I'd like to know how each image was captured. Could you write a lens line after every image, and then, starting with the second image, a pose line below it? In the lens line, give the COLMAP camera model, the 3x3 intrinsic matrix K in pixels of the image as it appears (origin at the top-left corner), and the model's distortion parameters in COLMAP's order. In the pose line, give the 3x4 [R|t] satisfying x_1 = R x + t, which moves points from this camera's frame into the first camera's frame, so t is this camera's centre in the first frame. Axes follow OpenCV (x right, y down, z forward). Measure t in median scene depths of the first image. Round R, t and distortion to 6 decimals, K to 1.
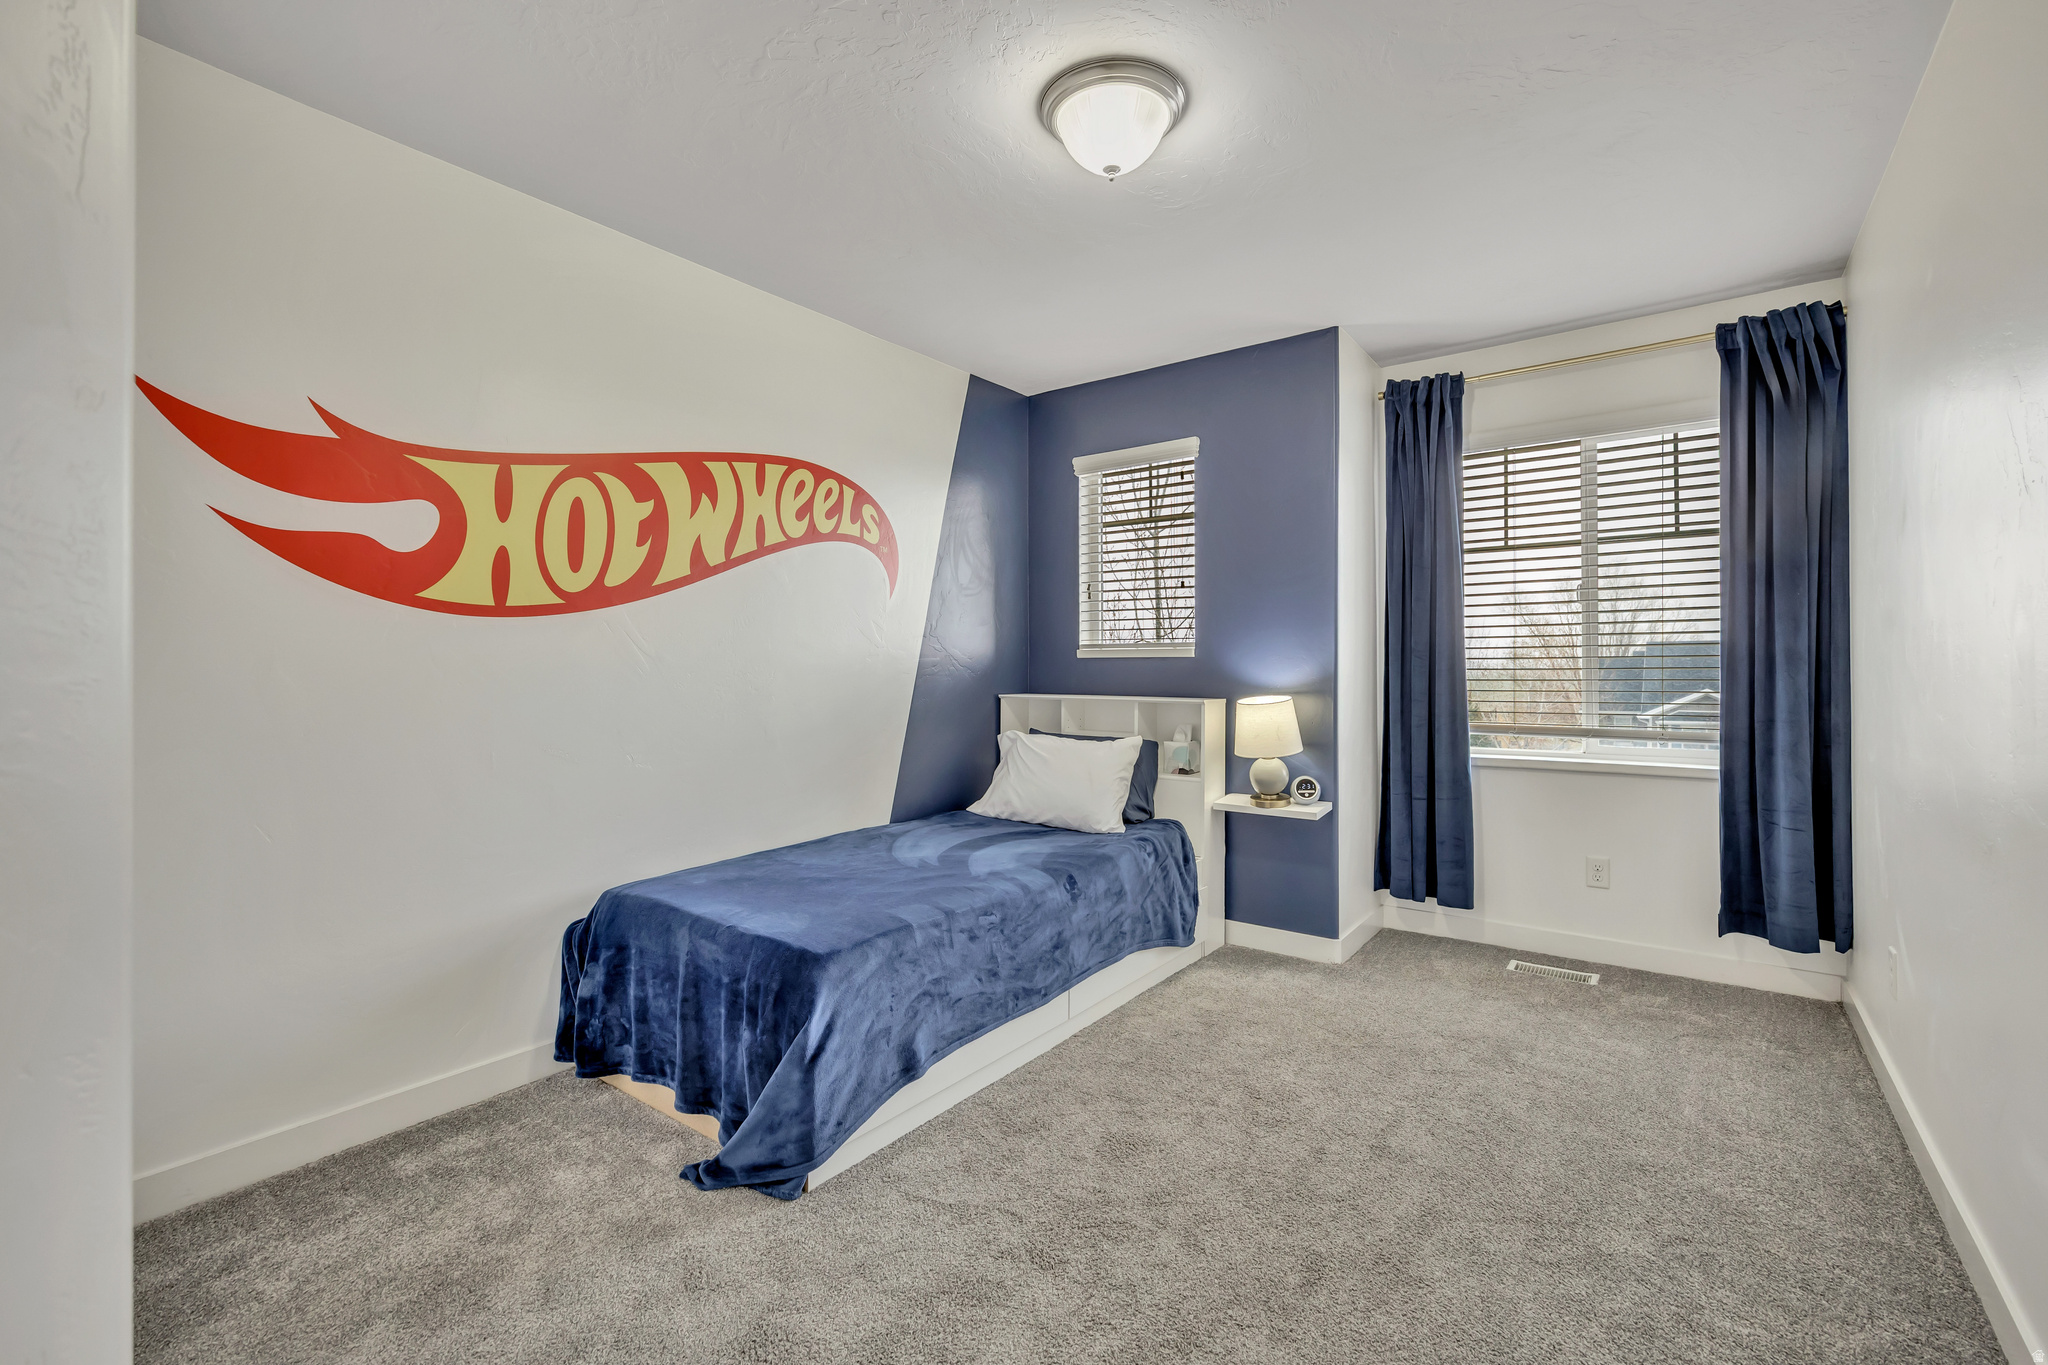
lens RADIAL K [[888.1, 0, 1018.1], [0, 888.1, 672.9], [0, 0, 1]] dist [-0.001277, -0.000082]
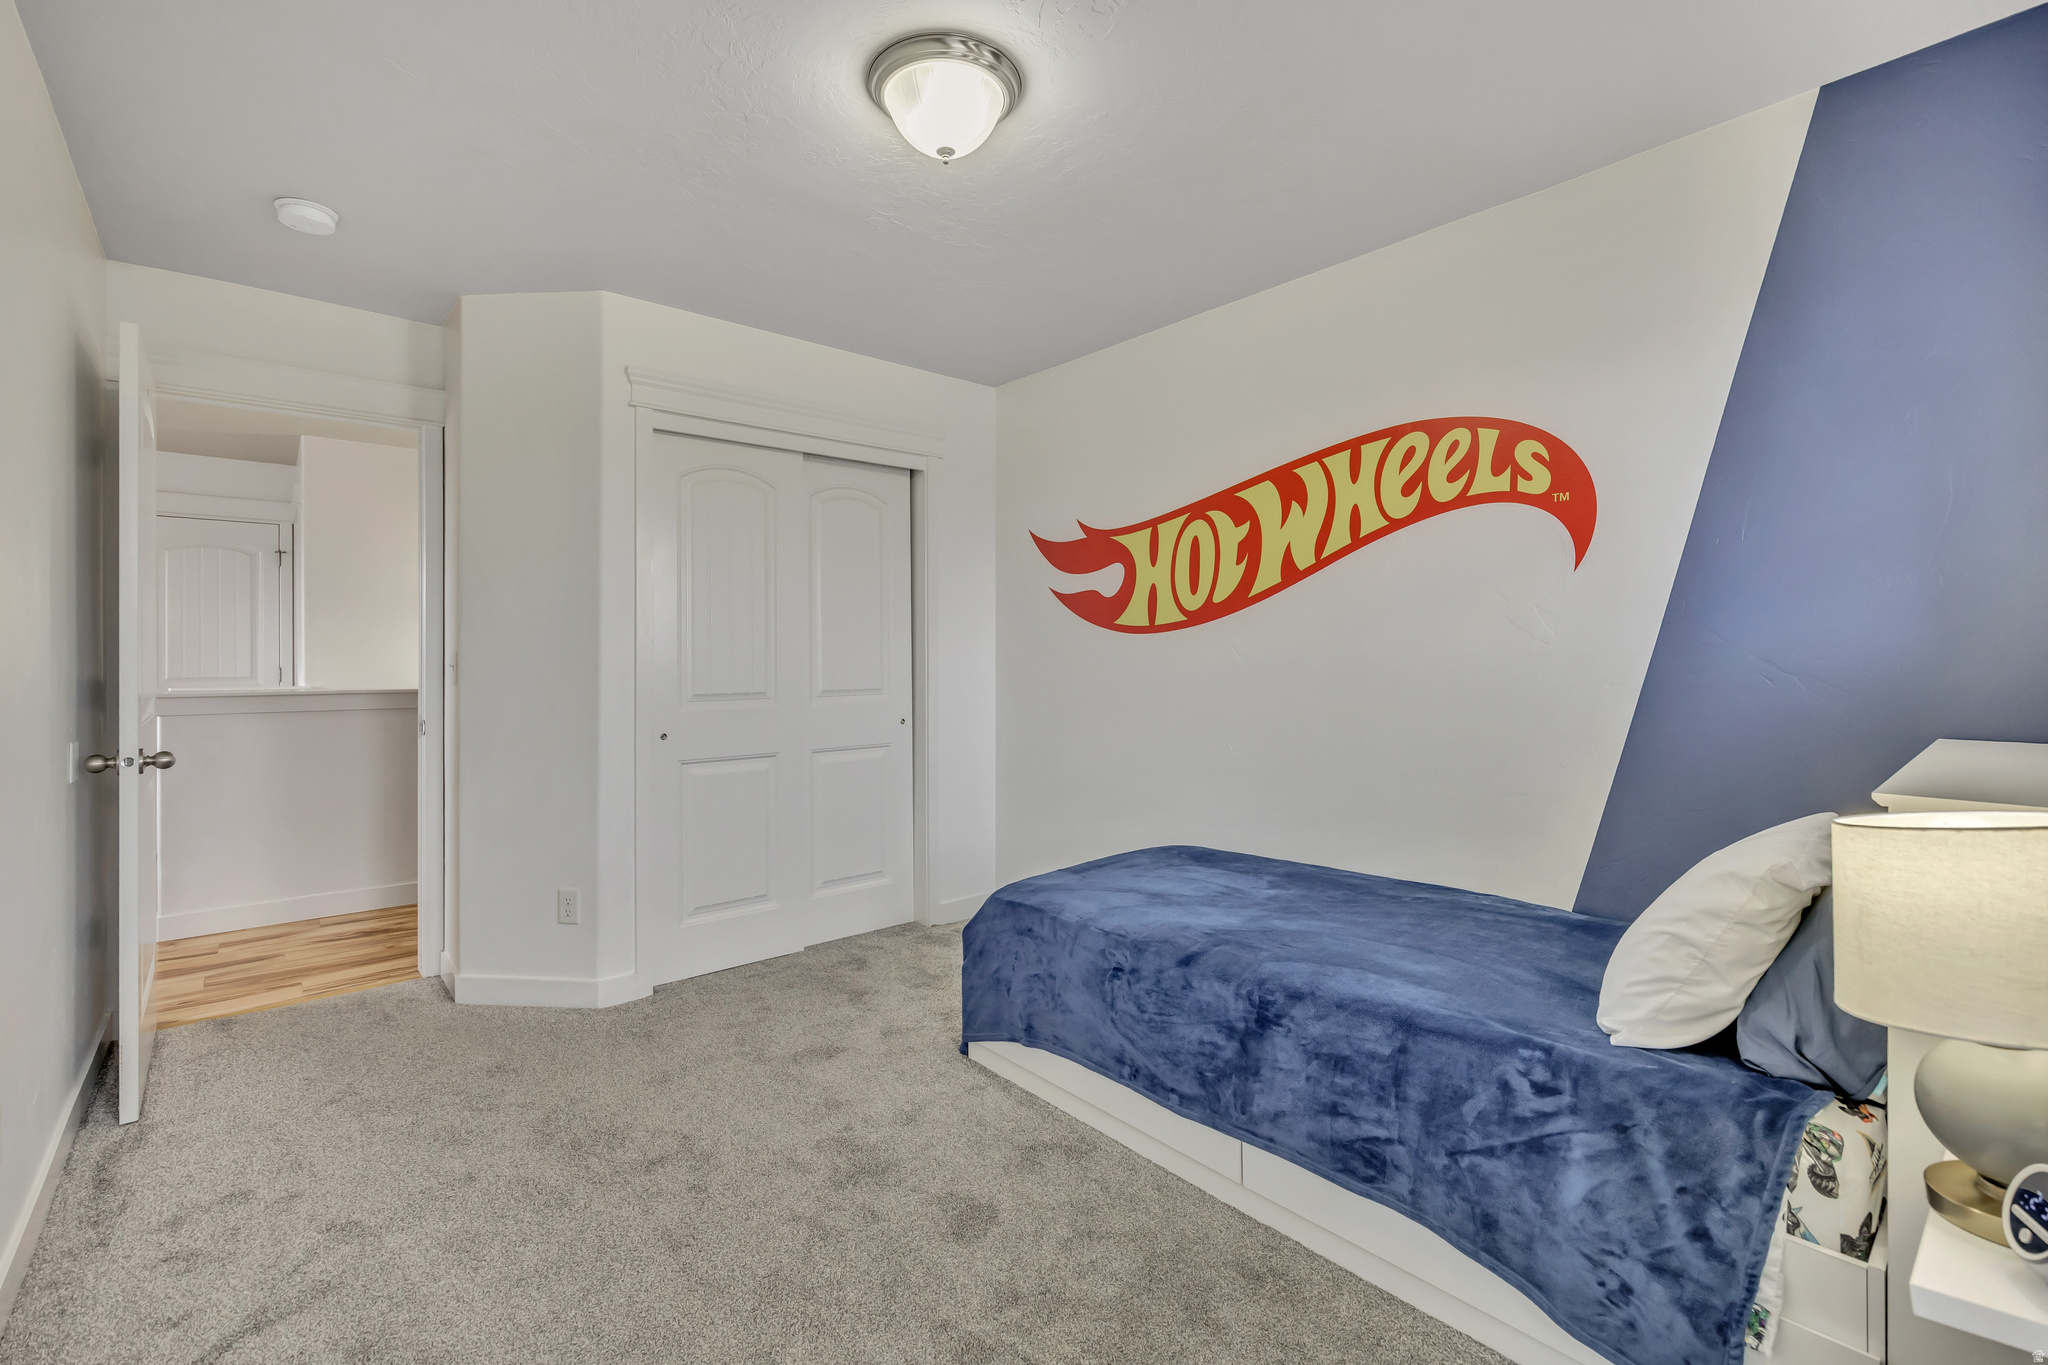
lens RADIAL K [[888.1, 0, 1018.2], [0, 888.1, 665.1], [0, 0, 1]] dist [-0.001277, -0.000082]
pose [[-0.204149, 0.008145, -0.978906, 0.735958], [-0.004994, 0.999944, 0.009361, -0.020592], [0.978927, 0.006799, -0.204097, 0.922786]]
